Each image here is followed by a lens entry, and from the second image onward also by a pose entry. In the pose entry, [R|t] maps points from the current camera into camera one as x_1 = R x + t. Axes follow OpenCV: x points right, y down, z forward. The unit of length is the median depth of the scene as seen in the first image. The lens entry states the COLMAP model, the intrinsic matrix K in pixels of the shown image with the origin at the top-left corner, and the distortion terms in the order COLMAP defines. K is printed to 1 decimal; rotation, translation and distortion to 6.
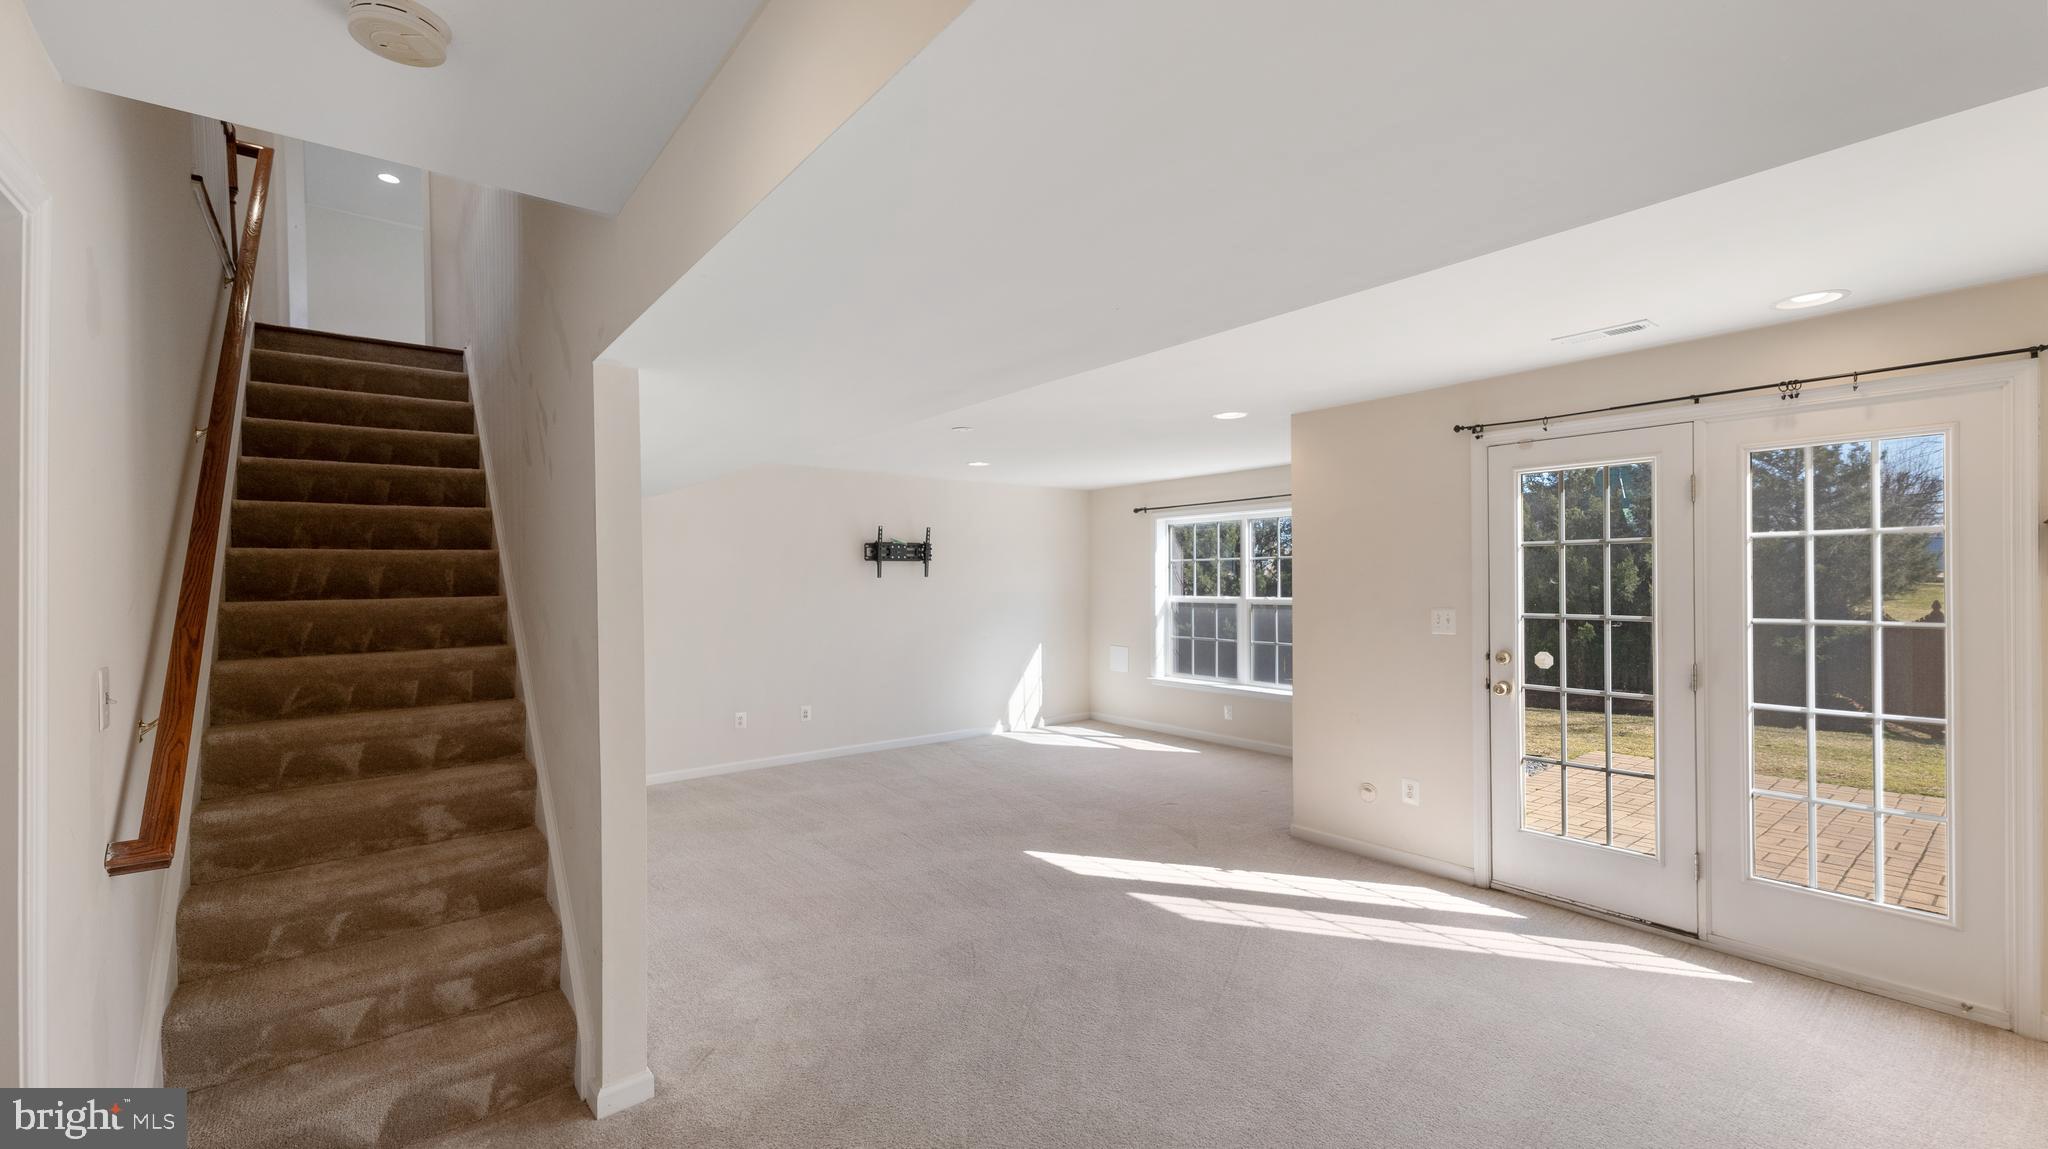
lens RADIAL K [[838.1, 0, 1024.5], [0, 838.1, 577.6], [0, 0, 1]] dist [0.010007, 0.000202]
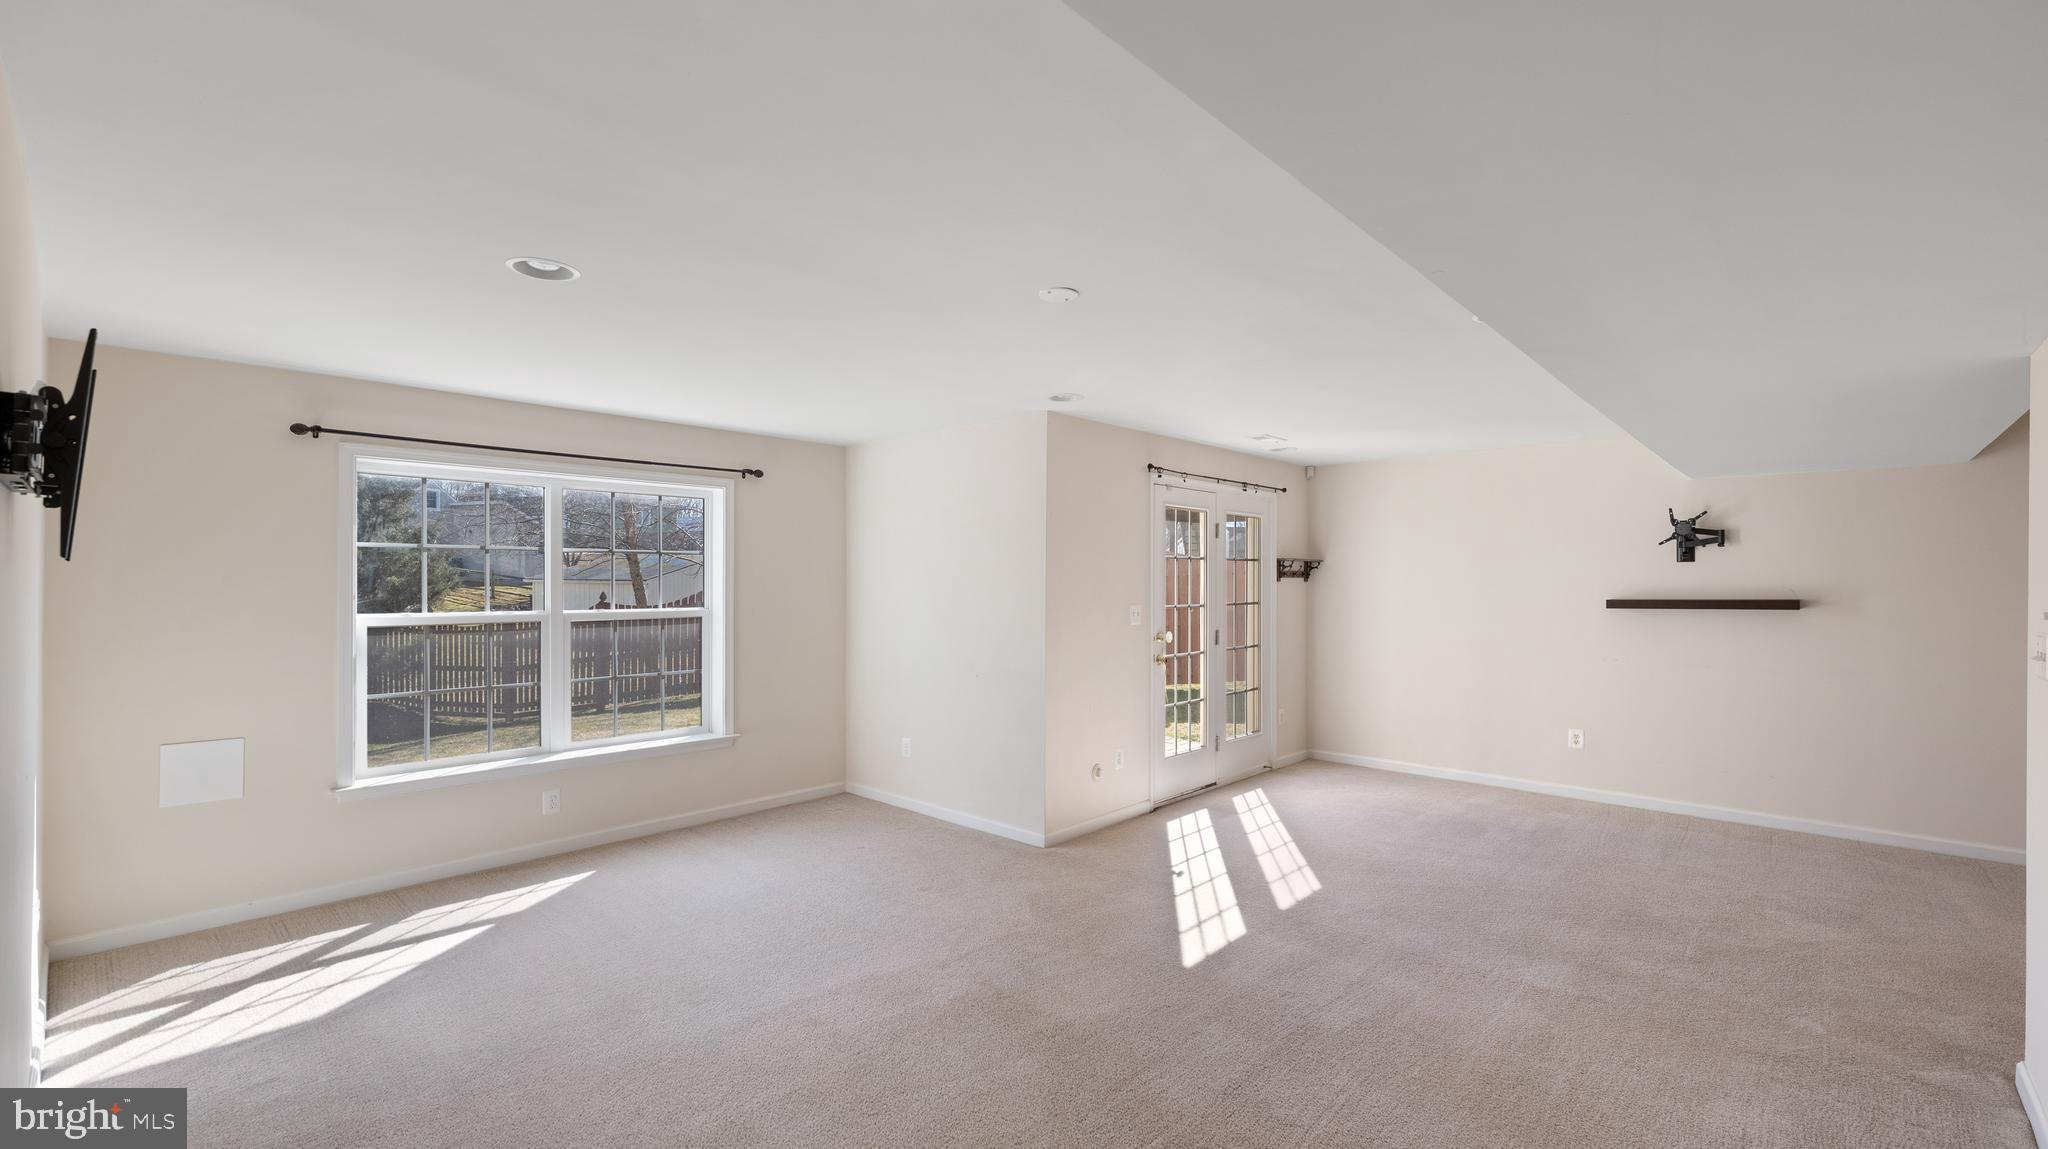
lens RADIAL K [[840.7, 0, 1008.3], [0, 840.7, 576.4], [0, 0, 1]] dist [0.015708, 0.000485]
pose [[-0.129796, 0.021779, 0.991302, -0.404399], [0.002740, 0.999763, -0.021606, 0.011837], [-0.991537, -0.000088, -0.129824, 0.740744]]
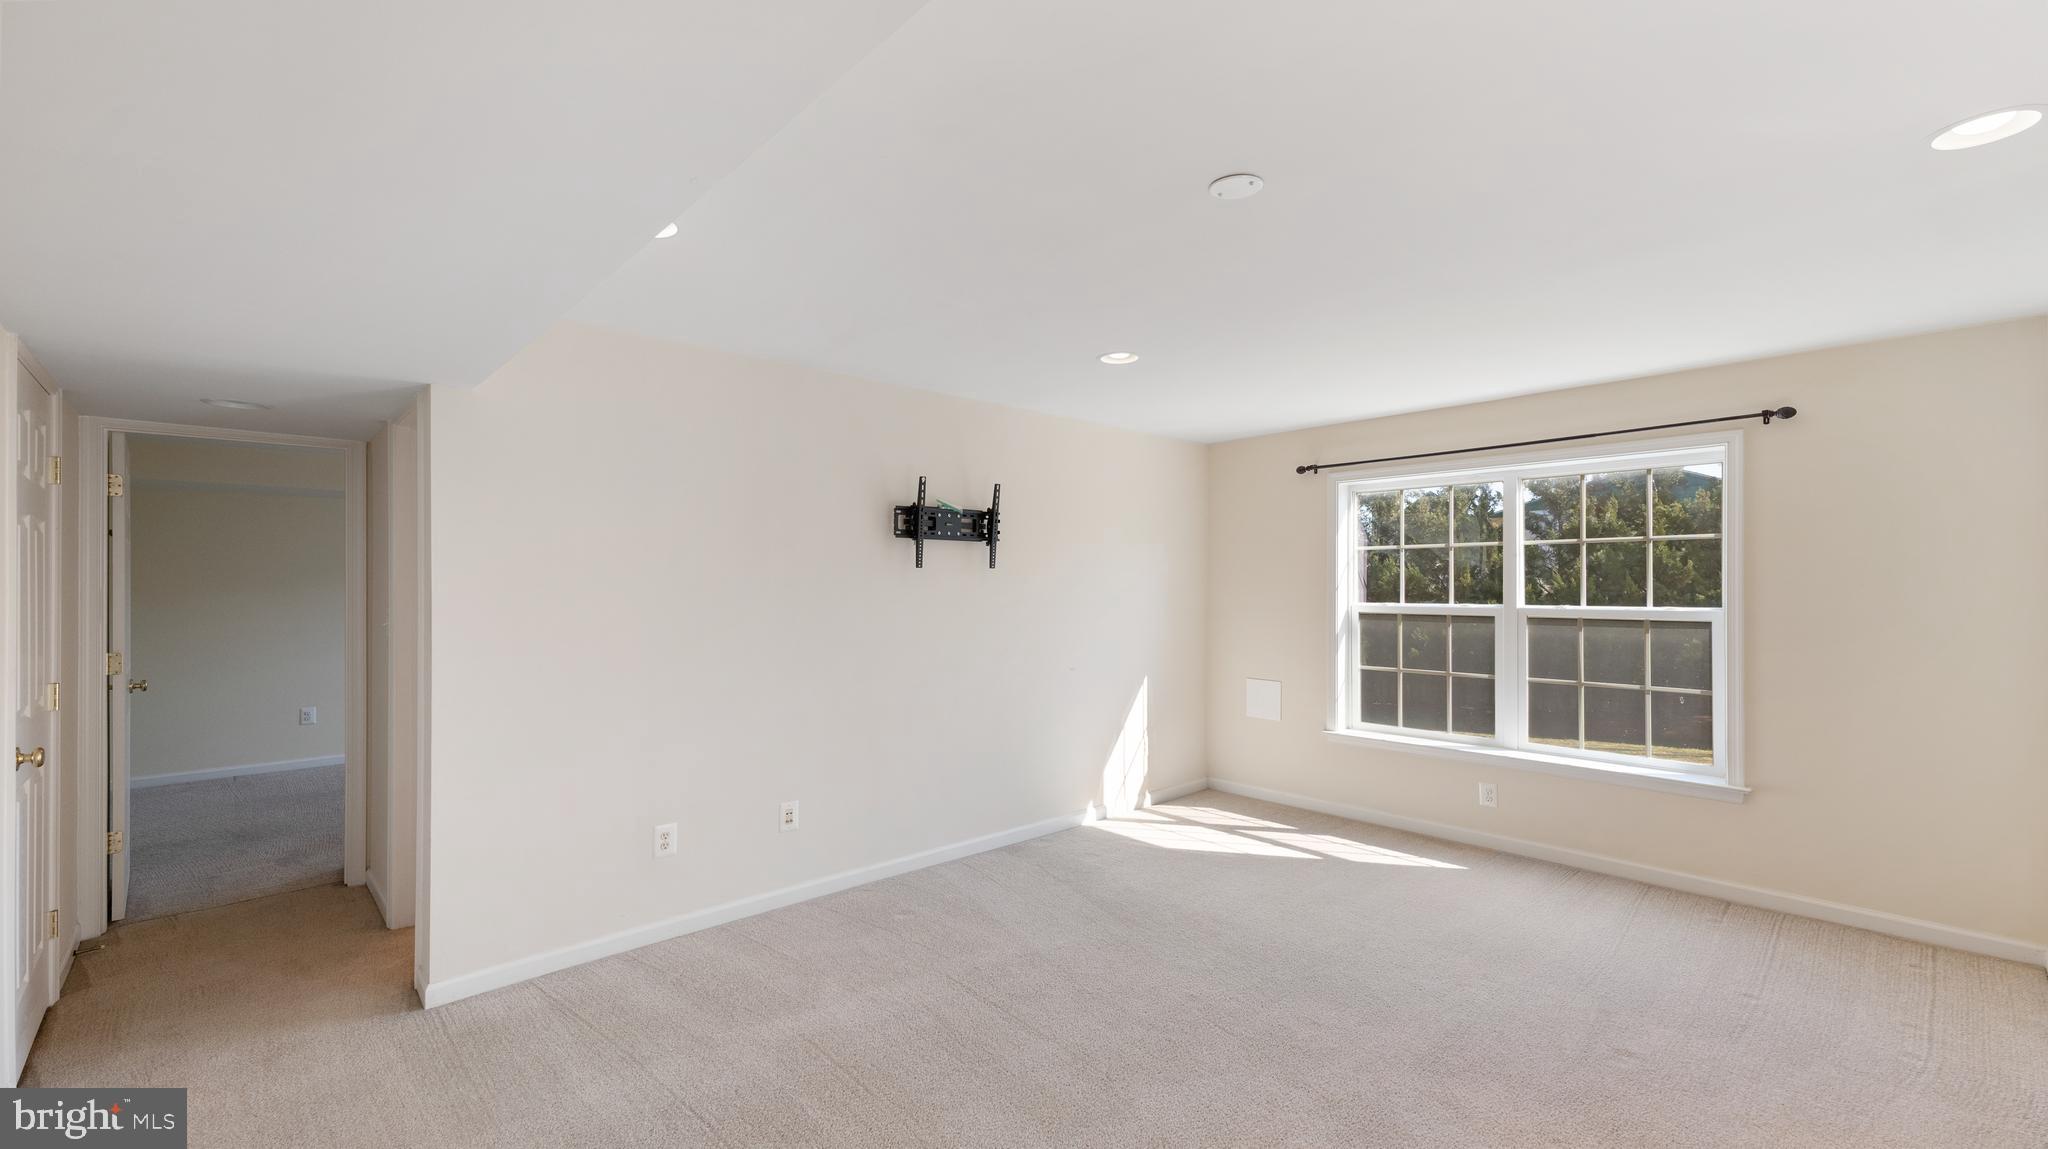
lens RADIAL K [[838.1, 0, 1019.1], [0, 838.1, 582.6], [0, 0, 1]] dist [0.010007, 0.000202]
pose [[0.995924, 0.007129, 0.089919, -0.151054], [-0.007158, 0.999974, 0.000000, 0.008822], [-0.089916, -0.000644, 0.995949, 0.413874]]
